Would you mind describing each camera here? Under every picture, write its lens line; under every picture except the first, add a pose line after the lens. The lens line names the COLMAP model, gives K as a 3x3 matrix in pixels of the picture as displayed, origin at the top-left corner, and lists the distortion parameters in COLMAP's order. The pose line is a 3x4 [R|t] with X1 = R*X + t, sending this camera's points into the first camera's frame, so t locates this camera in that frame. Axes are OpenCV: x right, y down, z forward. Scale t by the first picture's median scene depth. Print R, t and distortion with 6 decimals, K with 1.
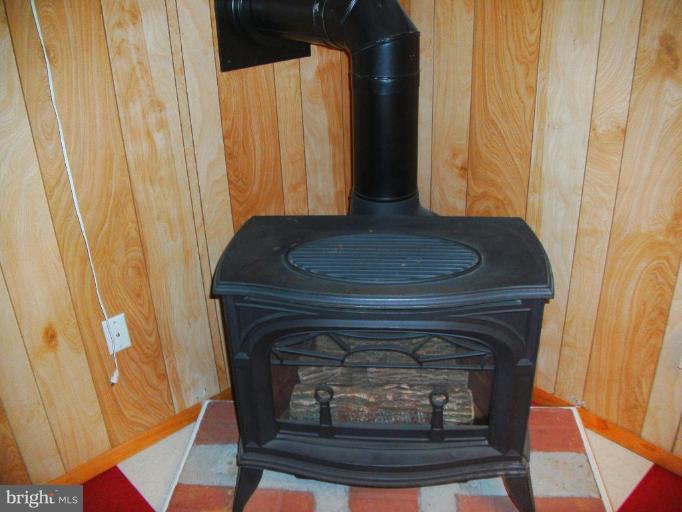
lens RADIAL K [[656.7, 0, 341.0], [0, 656.7, 256.0], [0, 0, 1]] dist [-0.067242, 0.002002]
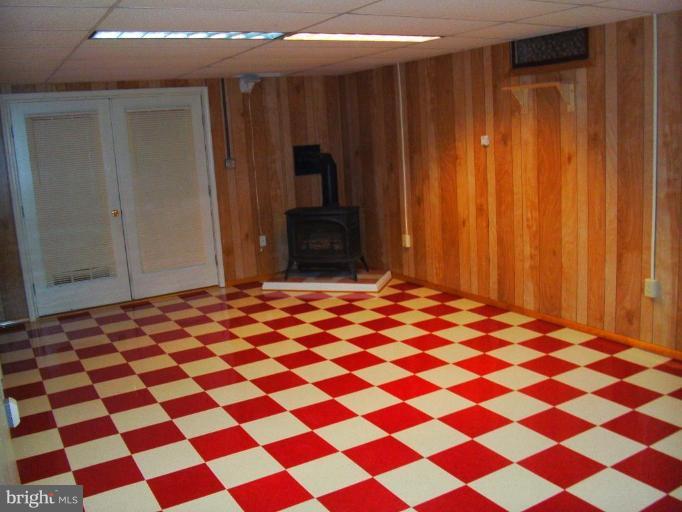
lens RADIAL K [[656.7, 0, 341.0], [0, 656.7, 256.0], [0, 0, 1]] dist [-0.067242, 0.002002]
pose [[0.971116, 0.015170, -0.238125, 1.061855], [-0.078042, 0.963282, -0.256901, 1.208063], [0.225484, 0.268064, 0.936642, -2.587007]]
